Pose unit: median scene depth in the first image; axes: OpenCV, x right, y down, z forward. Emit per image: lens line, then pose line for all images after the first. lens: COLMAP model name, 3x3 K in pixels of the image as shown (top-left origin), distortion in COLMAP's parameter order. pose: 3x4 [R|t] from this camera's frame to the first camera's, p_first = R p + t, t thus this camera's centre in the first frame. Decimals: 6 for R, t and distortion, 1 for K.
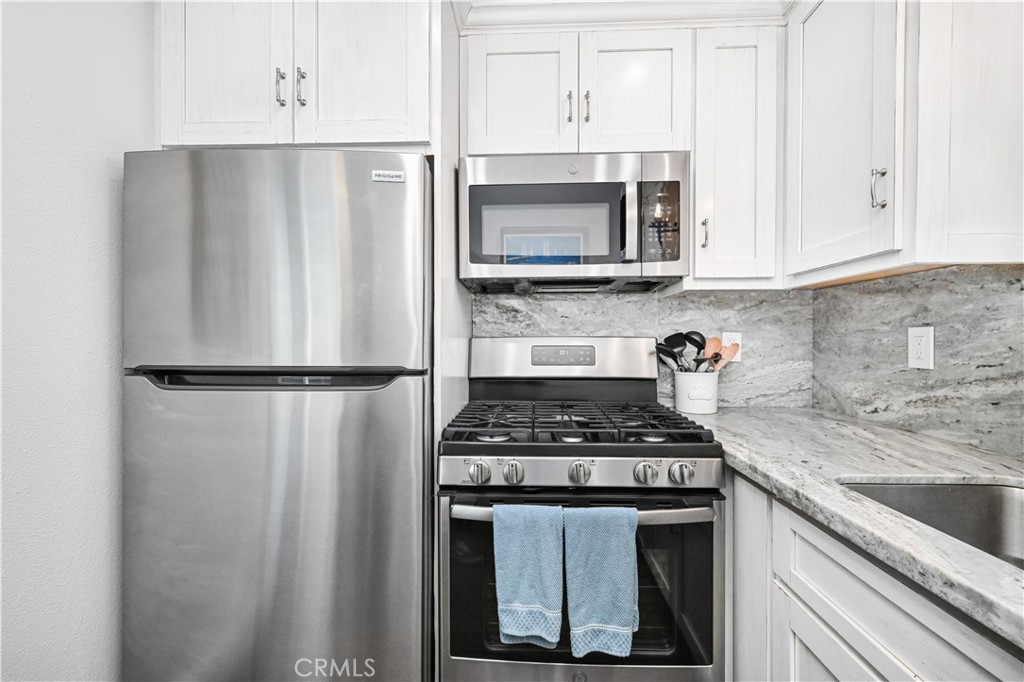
lens RADIAL K [[405.1, 0, 509.7], [0, 405.1, 339.0], [0, 0, 1]] dist [-0.000573, -0.000109]
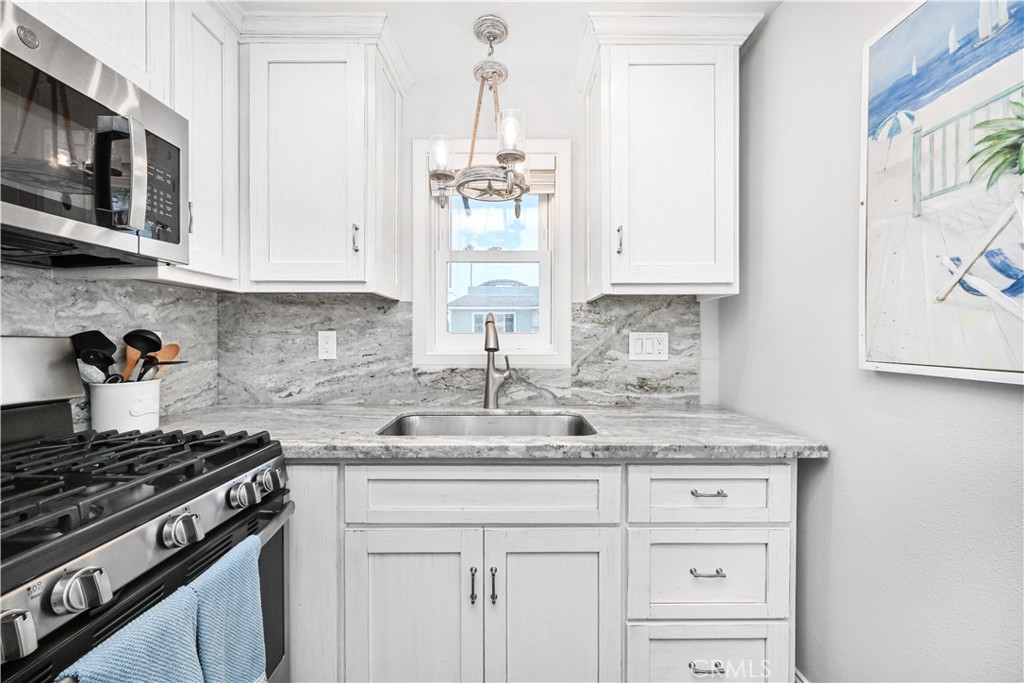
lens RADIAL K [[405.1, 0, 509.7], [0, 405.1, 339.5], [0, 0, 1]] dist [-0.000573, -0.000109]
pose [[-0.034226, -0.002862, 0.999410, -0.401407], [-0.001322, 0.999995, 0.002818, -0.003499], [-0.999413, -0.001225, -0.034230, 0.335219]]
